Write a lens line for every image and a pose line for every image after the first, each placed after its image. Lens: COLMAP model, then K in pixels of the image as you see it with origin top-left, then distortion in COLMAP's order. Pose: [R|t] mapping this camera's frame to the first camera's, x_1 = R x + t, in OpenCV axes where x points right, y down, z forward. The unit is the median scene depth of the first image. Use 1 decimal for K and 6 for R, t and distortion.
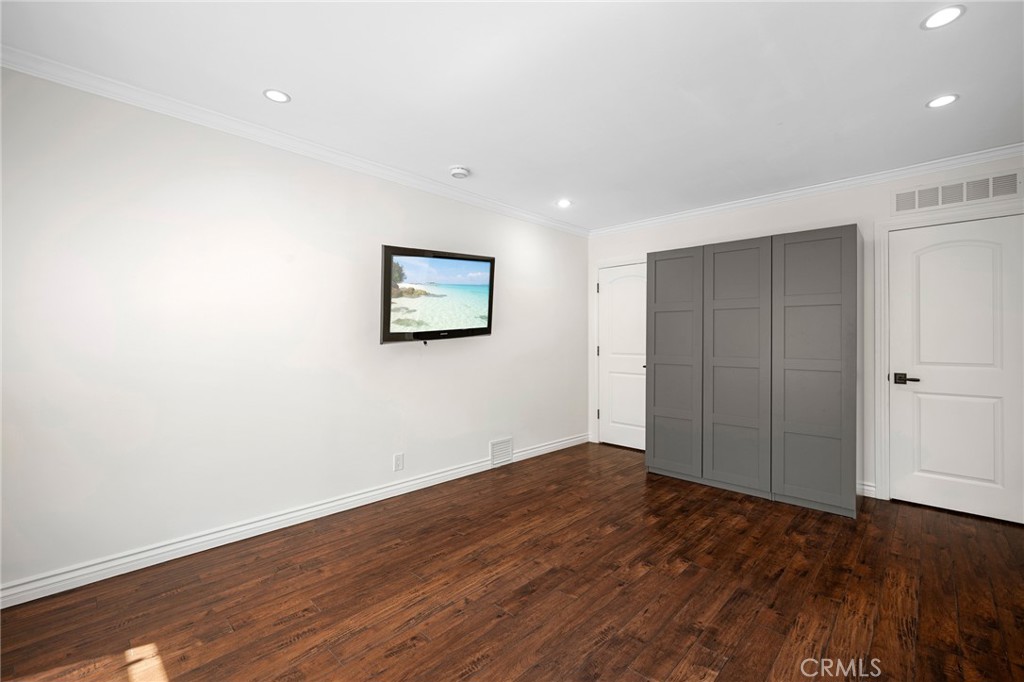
lens RADIAL K [[434.5, 0, 511.6], [0, 434.5, 338.3], [0, 0, 1]] dist [-0.010773, 0.000156]
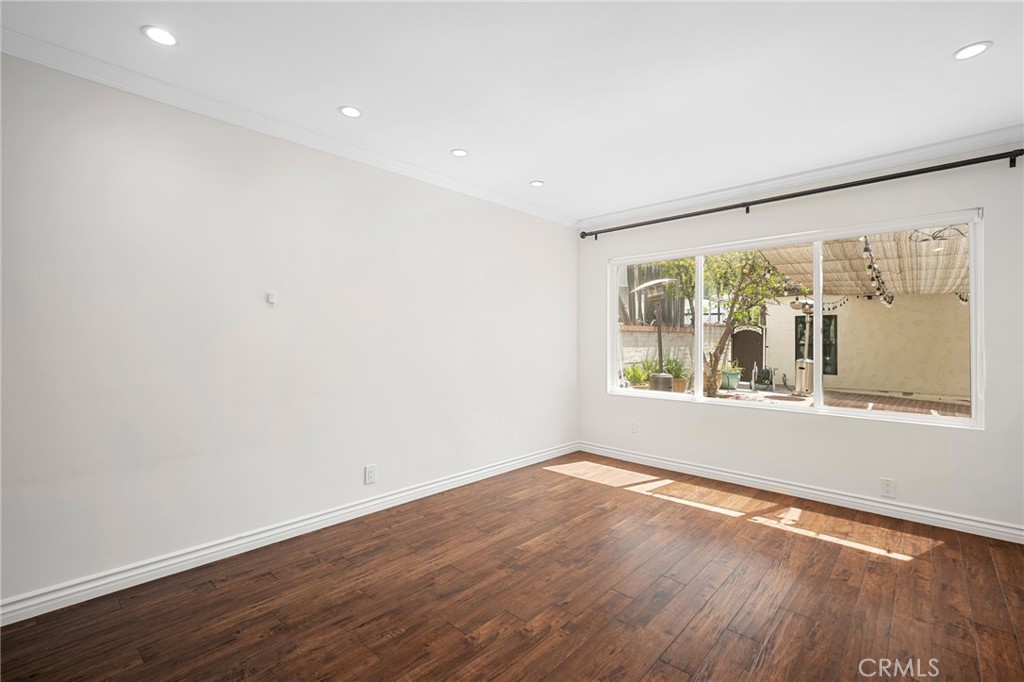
lens RADIAL K [[434.5, 0, 511.8], [0, 434.5, 341.6], [0, 0, 1]] dist [-0.010773, 0.000156]
pose [[-0.999919, -0.004733, -0.011799, 0.386261], [-0.004707, 0.999986, -0.002264, 0.005691], [0.011810, -0.002208, -0.999928, 1.958130]]
